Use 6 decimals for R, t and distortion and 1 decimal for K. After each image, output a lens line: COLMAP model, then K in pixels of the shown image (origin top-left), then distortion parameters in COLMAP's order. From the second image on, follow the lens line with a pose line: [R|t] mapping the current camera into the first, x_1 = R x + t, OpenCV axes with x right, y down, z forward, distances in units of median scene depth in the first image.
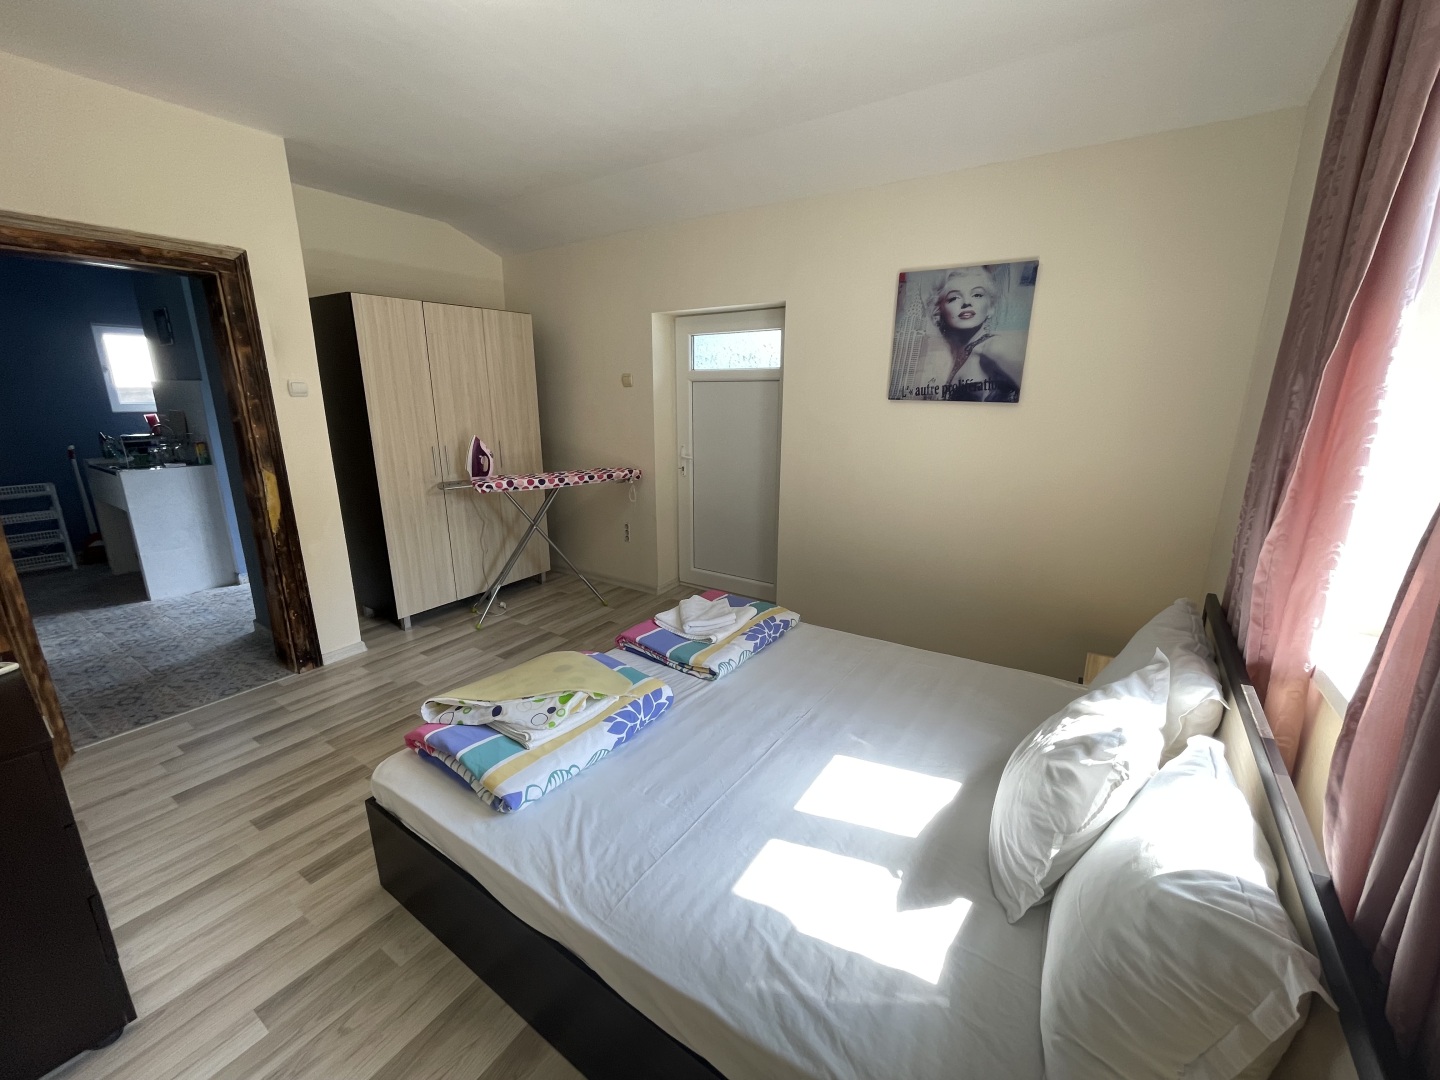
lens RADIAL K [[582.2, 0, 721.7], [0, 582.2, 543.0], [0, 0, 1]] dist [-0.002906, 0.000395]
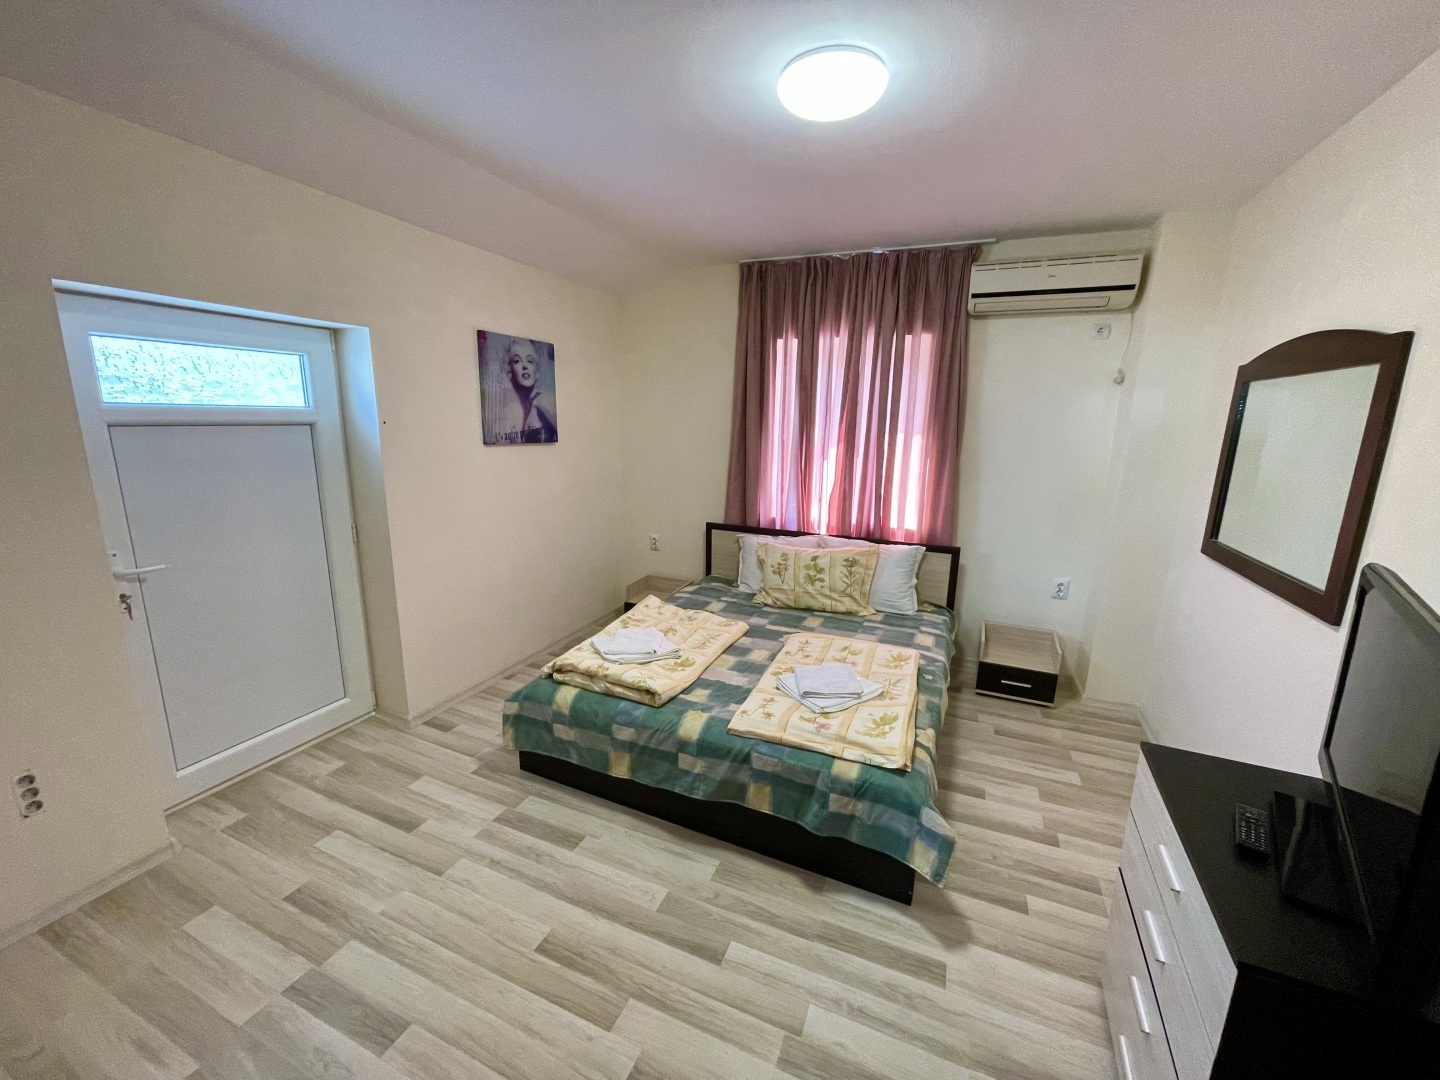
lens RADIAL K [[582.2, 0, 715.5], [0, 582.2, 540.8], [0, 0, 1]] dist [-0.002906, 0.000395]
pose [[-0.179178, -0.214038, 0.960252, -0.933149], [0.224340, 0.941444, 0.251706, -0.280199], [-0.957897, 0.260523, -0.120669, 0.849980]]
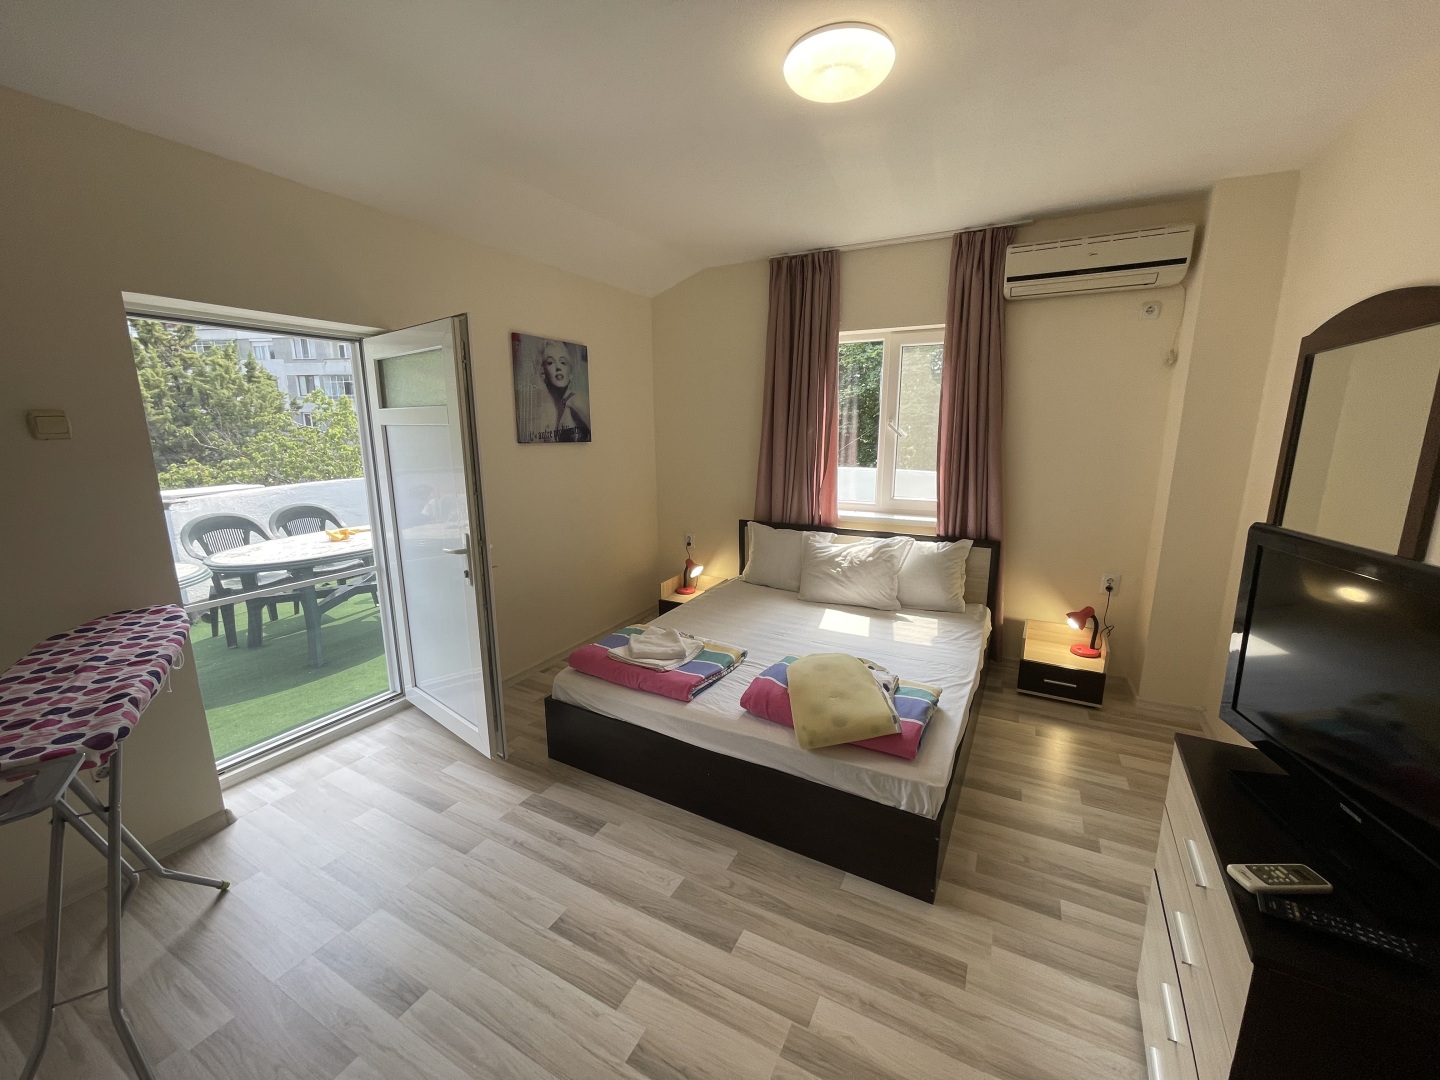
lens RADIAL K [[582.2, 0, 714.5], [0, 582.2, 542.8], [0, 0, 1]] dist [-0.002906, 0.000395]
pose [[-0.095850, -0.204359, 0.974192, -0.943801], [0.249774, 0.942447, 0.222275, -0.245010], [-0.963548, 0.264633, -0.039290, 0.814004]]
